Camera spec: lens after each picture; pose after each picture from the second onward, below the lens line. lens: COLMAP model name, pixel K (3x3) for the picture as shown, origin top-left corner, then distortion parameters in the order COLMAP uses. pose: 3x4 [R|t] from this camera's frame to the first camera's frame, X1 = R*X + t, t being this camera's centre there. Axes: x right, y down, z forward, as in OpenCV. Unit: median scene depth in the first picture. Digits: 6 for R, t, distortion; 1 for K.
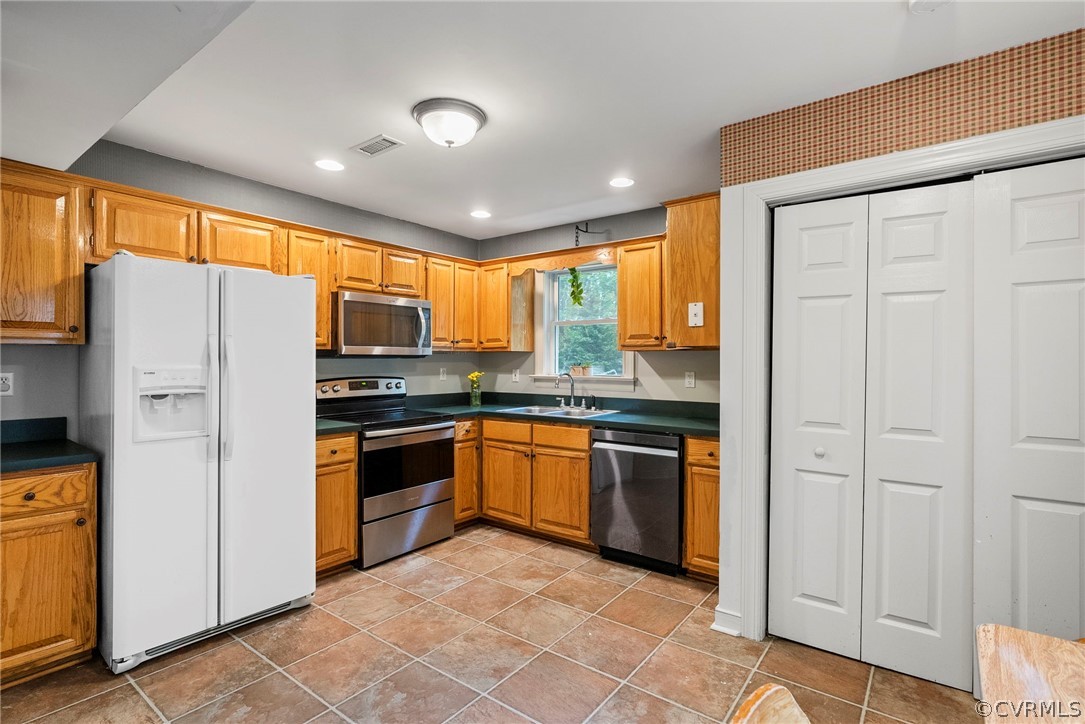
lens RADIAL K [[508.9, 0, 544.7], [0, 508.9, 360.1], [0, 0, 1]] dist [-0.006957, 0.000399]
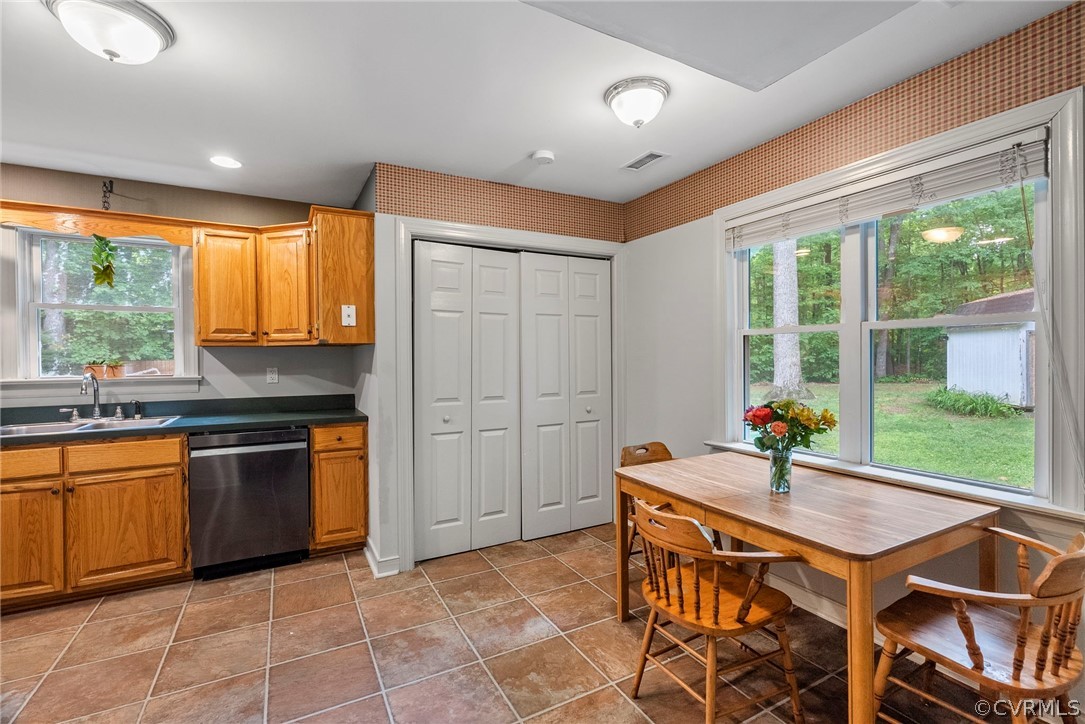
lens RADIAL K [[484.0, 0, 542.8], [0, 484.0, 359.8], [0, 0, 1]] dist [-0.009586, 0.001484]
pose [[0.425781, -0.012858, 0.904735, -0.421275], [0.005879, 0.999917, 0.011444, -0.000387], [-0.904807, 0.000447, 0.425821, 0.123249]]
